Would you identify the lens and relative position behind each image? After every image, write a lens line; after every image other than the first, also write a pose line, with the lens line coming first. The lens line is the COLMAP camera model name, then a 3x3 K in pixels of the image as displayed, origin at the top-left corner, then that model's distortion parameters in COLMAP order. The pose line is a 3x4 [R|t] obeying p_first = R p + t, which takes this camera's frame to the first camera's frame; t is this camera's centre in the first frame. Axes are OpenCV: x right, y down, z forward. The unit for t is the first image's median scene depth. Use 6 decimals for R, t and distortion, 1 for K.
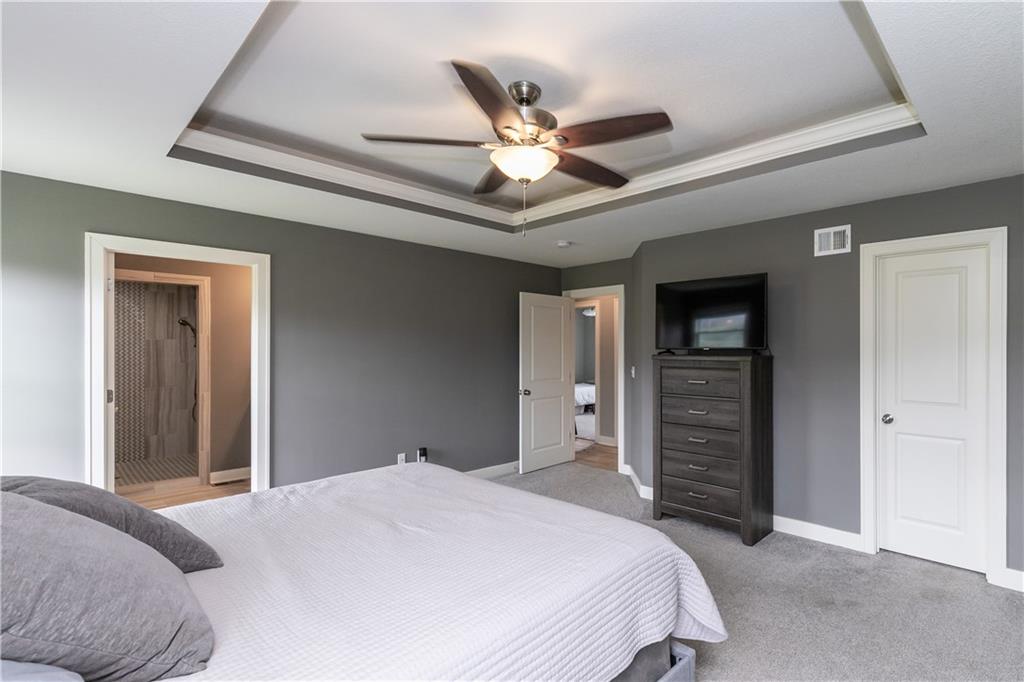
lens RADIAL K [[459.2, 0, 512.0], [0, 459.2, 341.0], [0, 0, 1]] dist [0.000627, -0.000338]
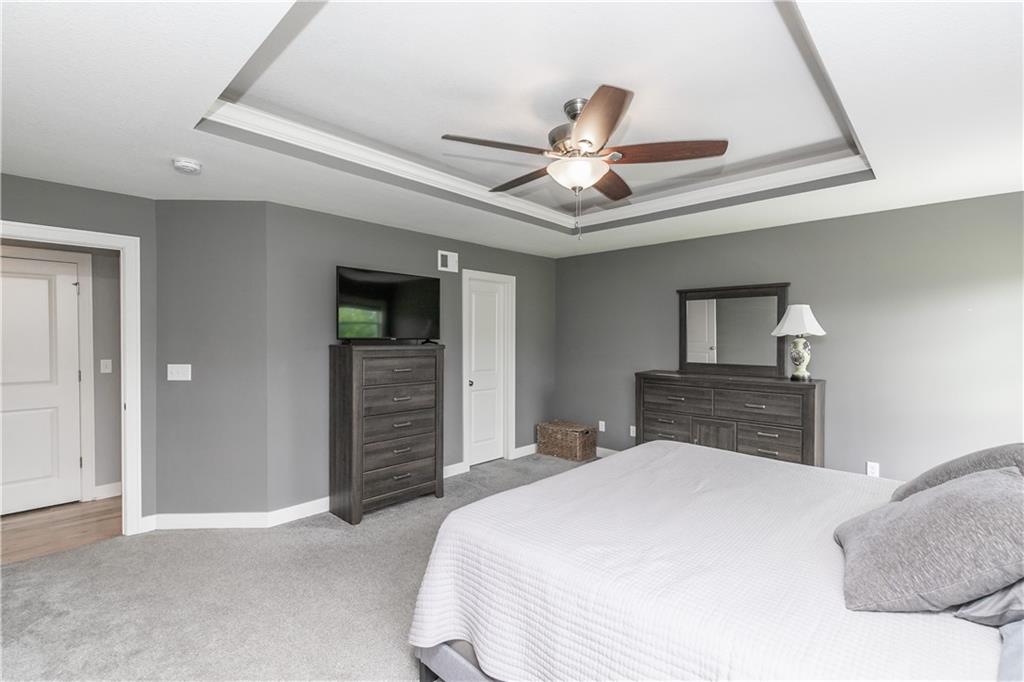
lens RADIAL K [[459.2, 0, 512.0], [0, 459.2, 341.0], [0, 0, 1]] dist [0.000627, -0.000338]
pose [[-0.015444, -0.000499, 0.999881, -0.715544], [-0.009813, 0.999952, 0.000347, 0.022385], [-0.999833, -0.009806, -0.015448, 0.832581]]
